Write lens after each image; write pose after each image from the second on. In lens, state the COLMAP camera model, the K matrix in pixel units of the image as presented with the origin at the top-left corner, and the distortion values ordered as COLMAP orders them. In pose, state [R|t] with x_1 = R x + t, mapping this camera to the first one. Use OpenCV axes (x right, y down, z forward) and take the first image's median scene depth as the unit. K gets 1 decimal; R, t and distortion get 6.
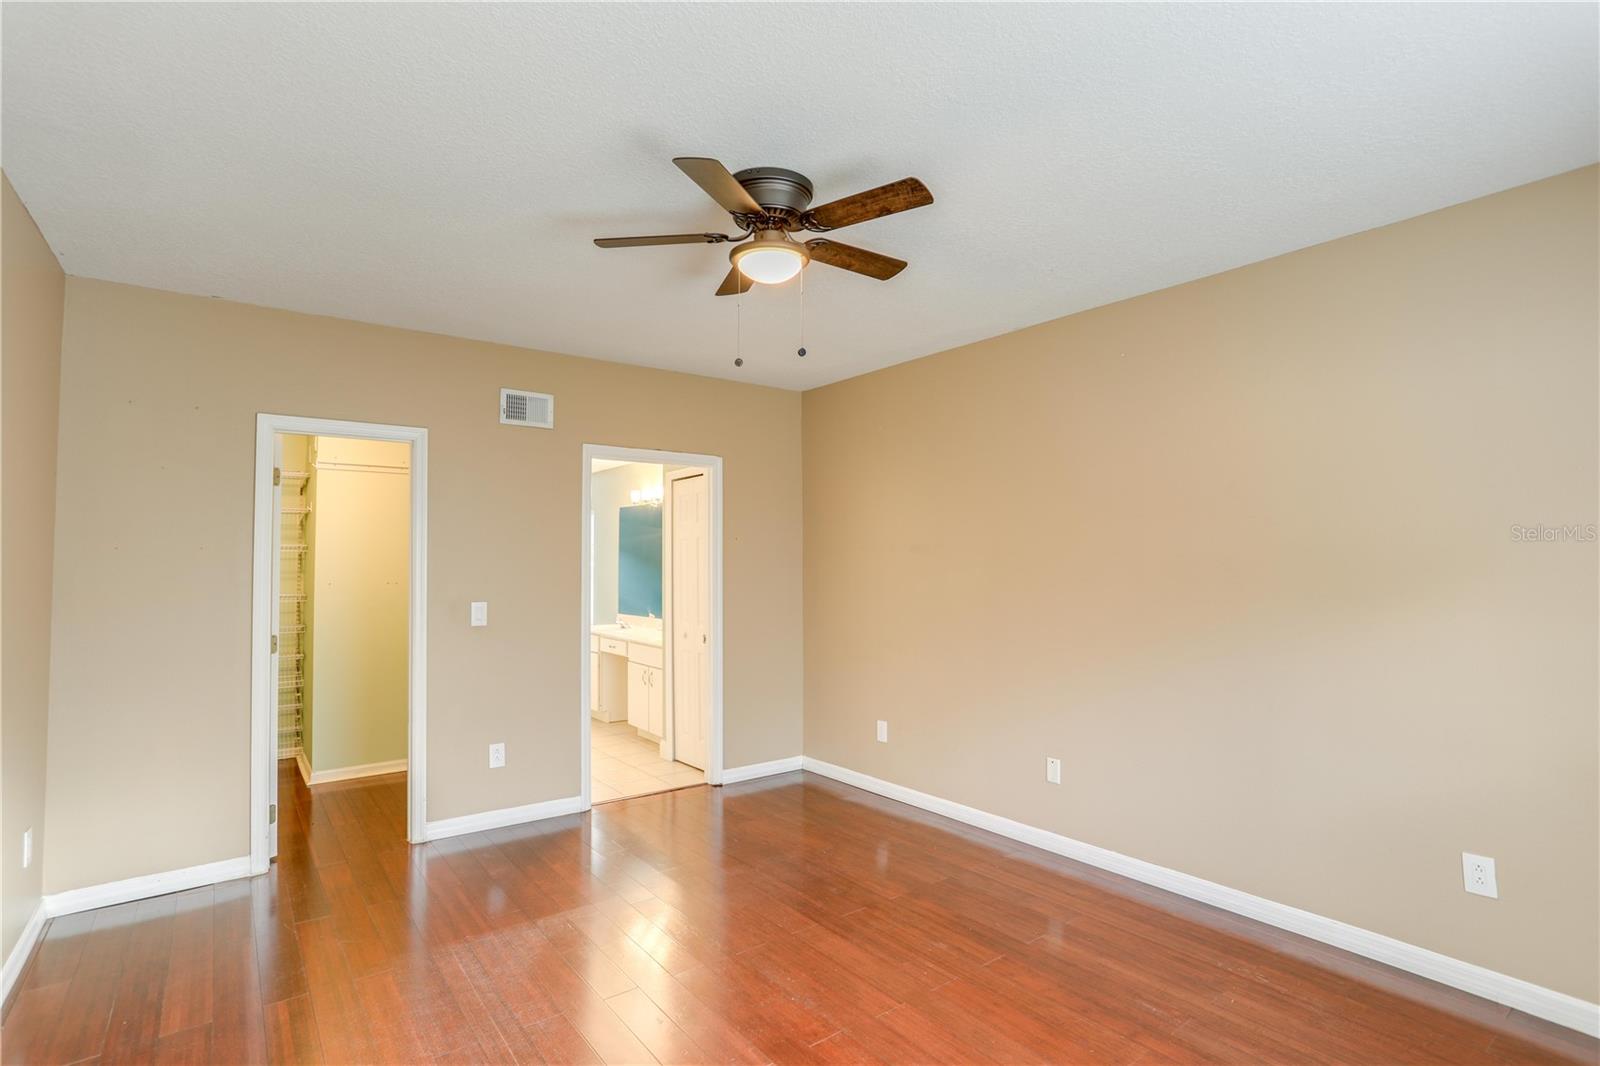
lens RADIAL K [[773.4, 0, 800.0], [0, 773.4, 533.0], [0, 0, 1]] dist [-0.054878, 0.026195]
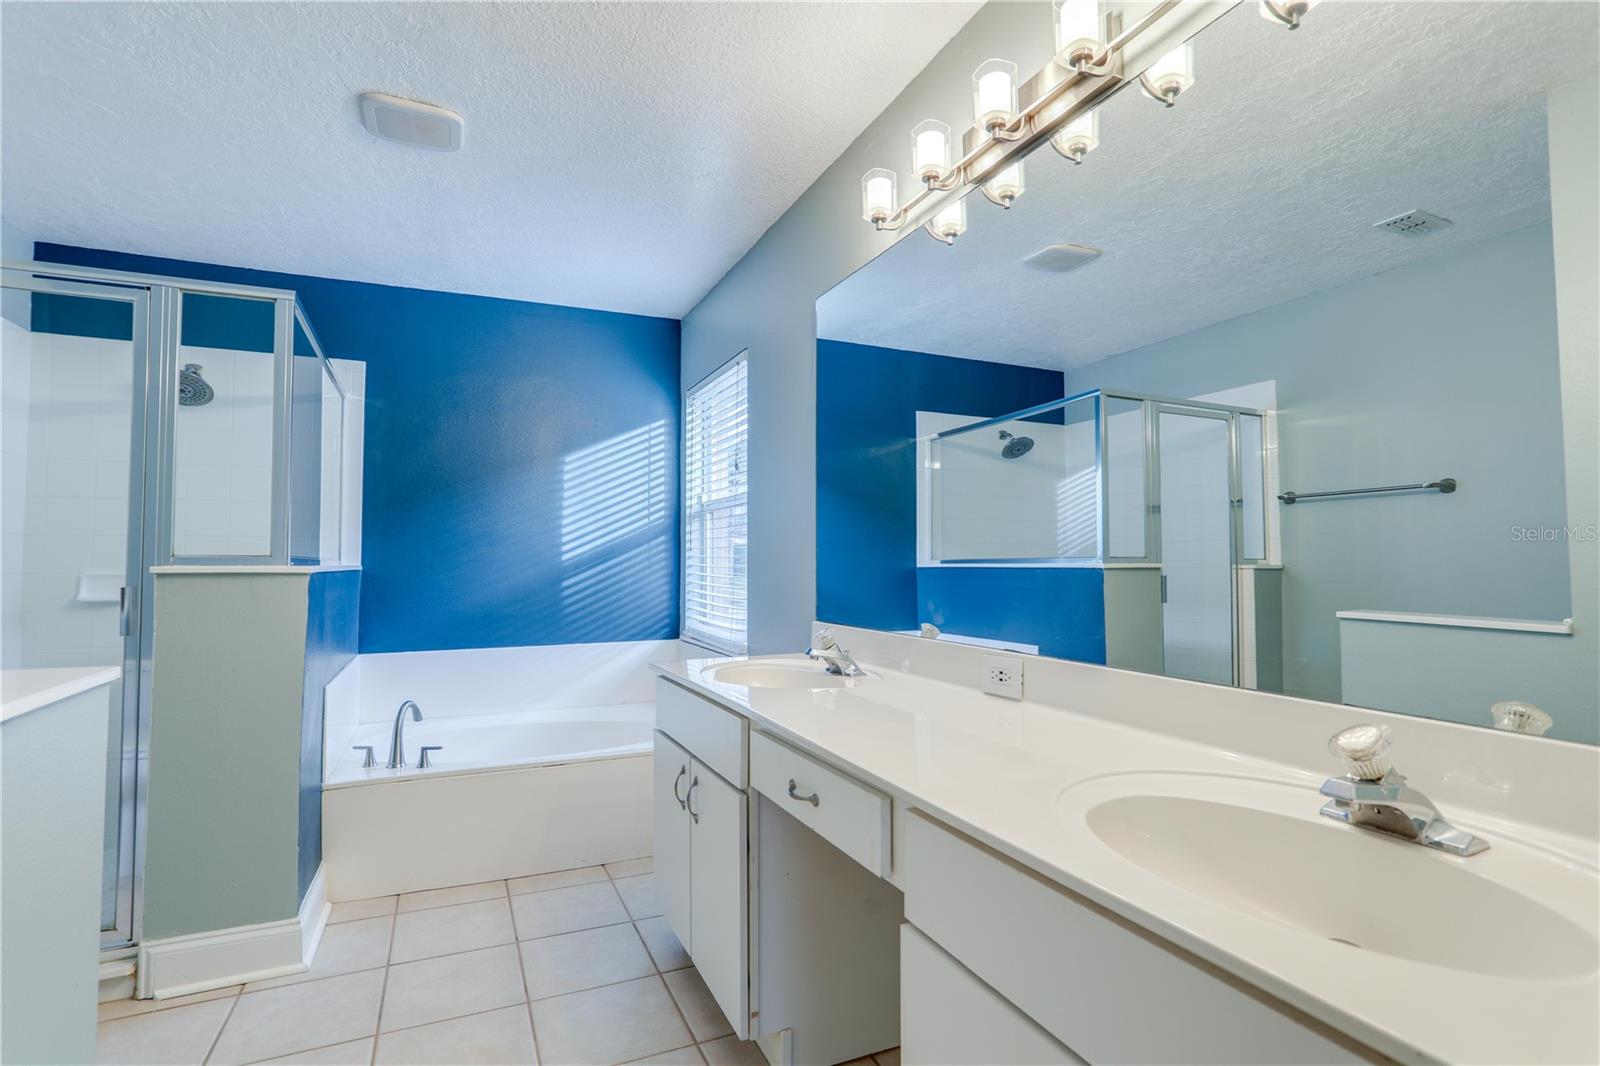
lens RADIAL K [[773.4, 0, 800.0], [0, 773.4, 533.0], [0, 0, 1]] dist [-0.054878, 0.026195]
pose [[0.975014, -0.004146, -0.222105, -0.201764], [0.004962, 0.999983, 0.003114, 0.078795], [0.222088, -0.004138, 0.975018, 0.809640]]
